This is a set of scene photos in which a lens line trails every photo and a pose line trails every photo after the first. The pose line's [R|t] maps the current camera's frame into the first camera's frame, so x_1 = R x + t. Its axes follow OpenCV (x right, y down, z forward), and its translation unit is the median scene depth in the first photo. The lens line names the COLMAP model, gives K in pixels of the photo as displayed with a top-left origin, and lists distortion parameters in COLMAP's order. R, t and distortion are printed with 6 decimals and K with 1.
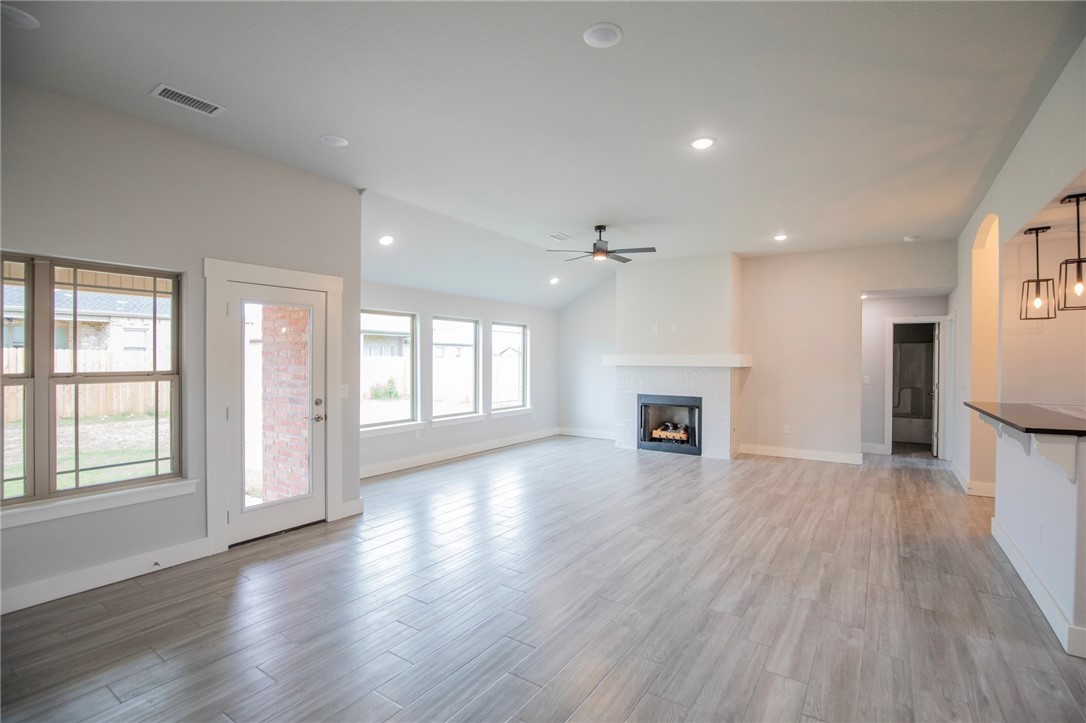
lens RADIAL K [[504.1, 0, 549.9], [0, 504.1, 362.4], [0, 0, 1]] dist [-0.033472, 0.006048]
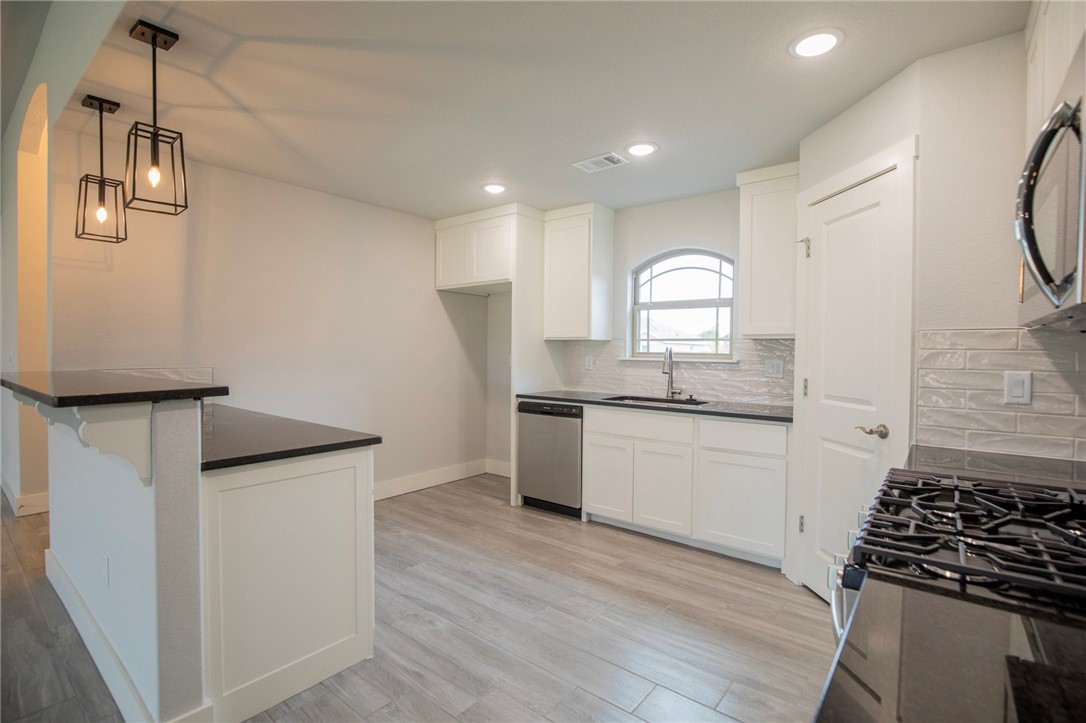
lens RADIAL K [[504.1, 0, 561.5], [0, 504.1, 357.1], [0, 0, 1]] dist [-0.033472, 0.006048]
pose [[0.068128, -0.018794, 0.997500, 0.297046], [0.001473, 0.999823, 0.018737, 0.048778], [-0.997676, 0.000193, 0.068143, 0.266269]]
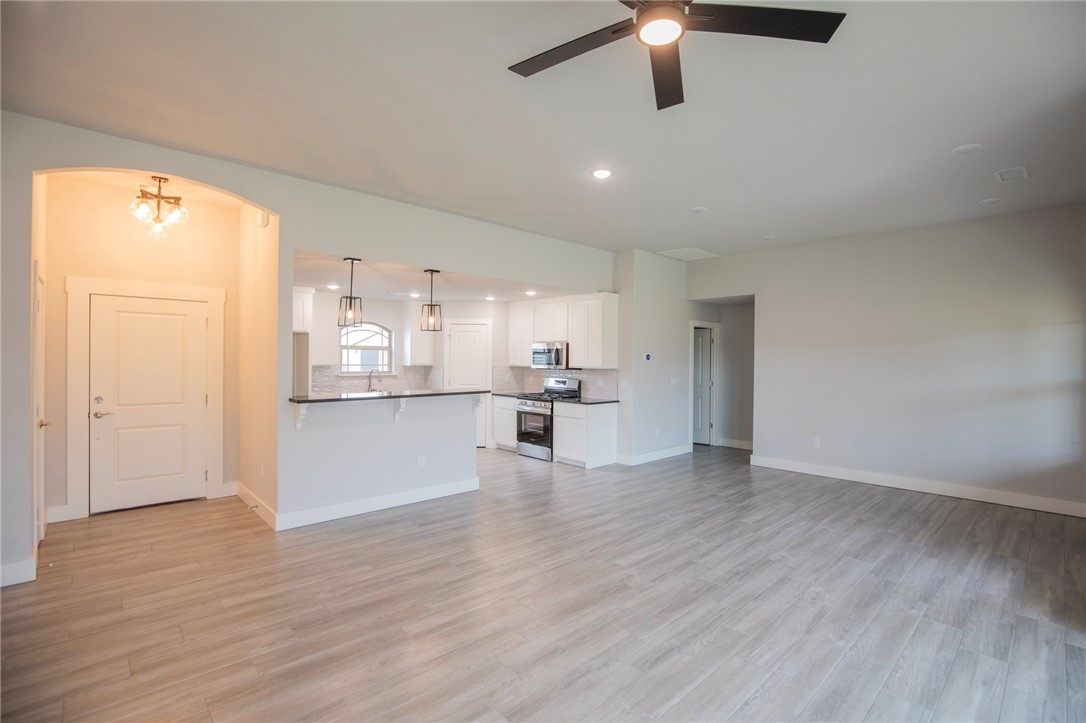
lens RADIAL K [[504.1, 0, 557.4], [0, 504.1, 357.6], [0, 0, 1]] dist [-0.033472, 0.006048]
pose [[-0.977981, -0.014290, 0.208203, 0.130213], [-0.012406, 0.999869, 0.010353, -0.020179], [-0.208324, 0.007542, -0.978031, 1.778853]]
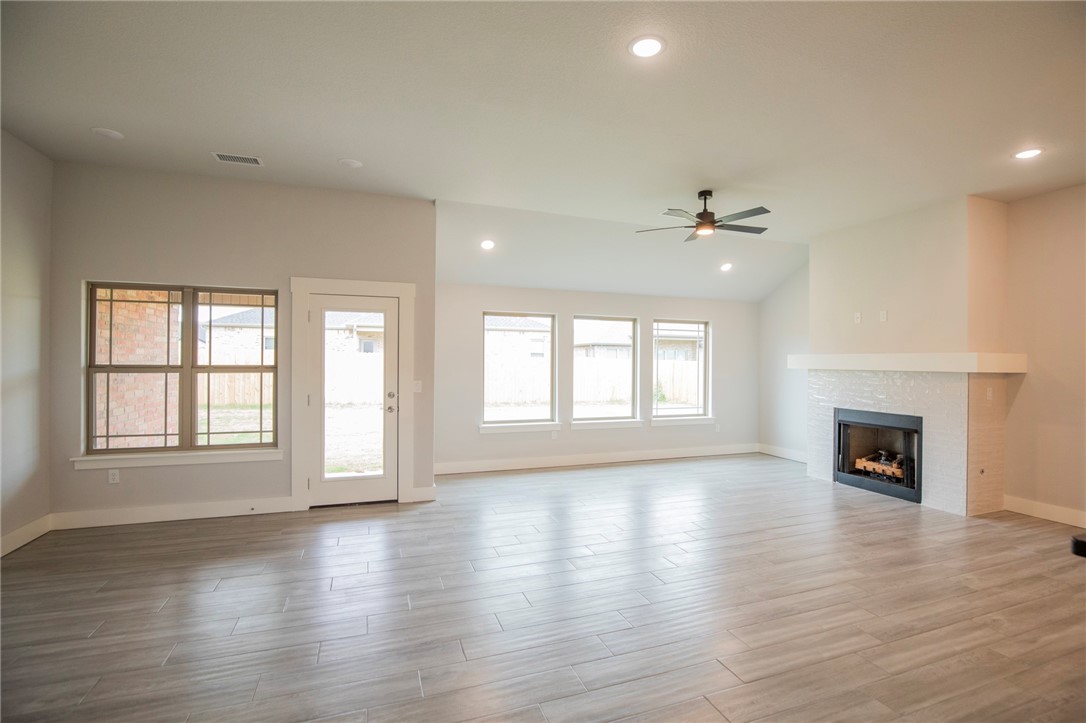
lens RADIAL K [[504.1, 0, 553.3], [0, 504.1, 362.0], [0, 0, 1]] dist [-0.033472, 0.006048]
pose [[0.810306, 0.003869, -0.585994, 0.504367], [-0.010001, 0.999924, -0.007227, 0.008841], [0.585921, 0.011717, 0.810283, 0.295127]]
